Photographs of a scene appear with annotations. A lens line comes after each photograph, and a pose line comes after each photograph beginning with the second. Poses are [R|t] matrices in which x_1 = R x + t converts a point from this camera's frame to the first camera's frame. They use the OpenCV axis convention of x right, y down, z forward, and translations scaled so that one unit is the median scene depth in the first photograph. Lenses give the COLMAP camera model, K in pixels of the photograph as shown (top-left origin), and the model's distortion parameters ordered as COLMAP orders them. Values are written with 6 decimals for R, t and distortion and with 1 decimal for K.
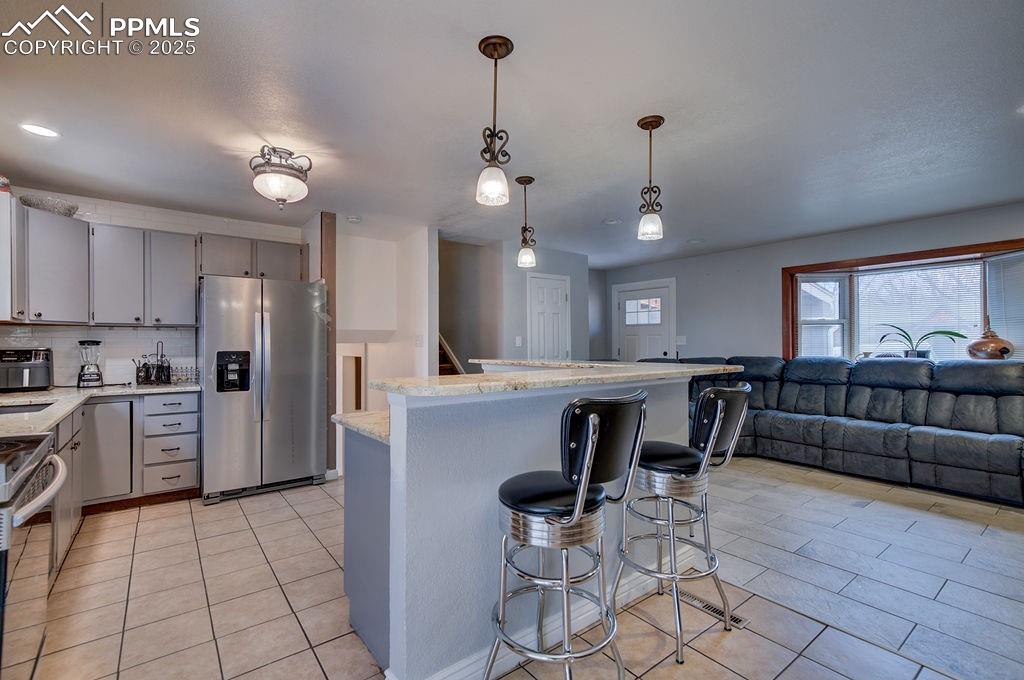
lens RADIAL K [[457.2, 0, 511.2], [0, 457.2, 343.3], [0, 0, 1]] dist [0.013074, -0.001997]
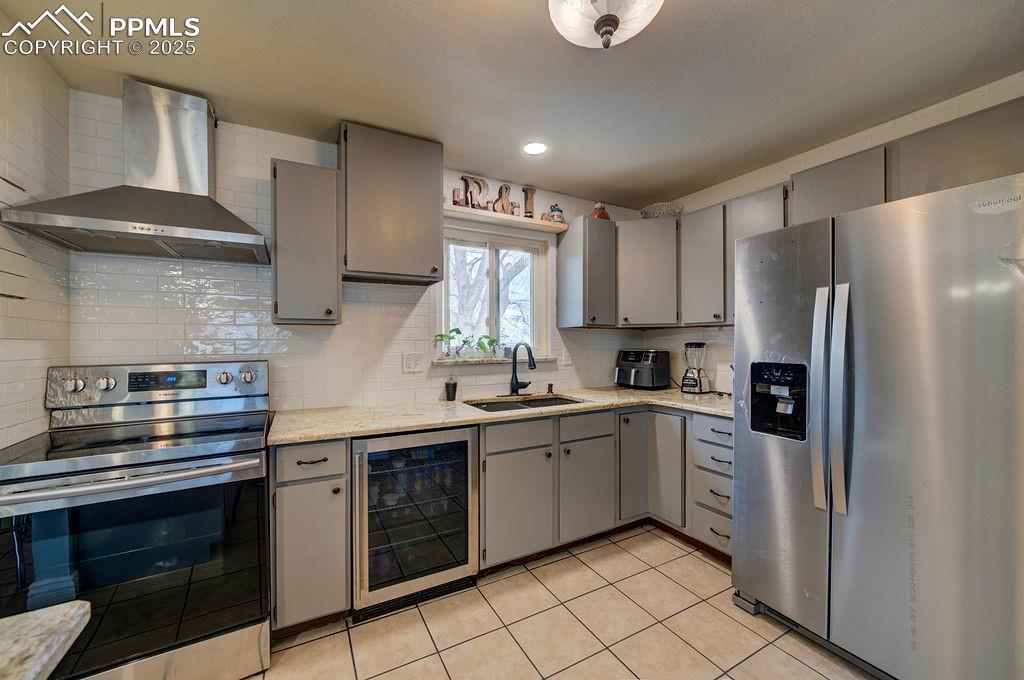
lens RADIAL K [[369.0, 0, 497.0], [0, 369.0, 344.0], [0, 0, 1]] dist [-0.018628, -0.000167]
pose [[-0.213273, 0.007159, -0.976966, -0.116555], [0.007965, 0.999953, 0.005589, -0.009035], [0.976960, -0.006589, -0.213320, 0.769008]]
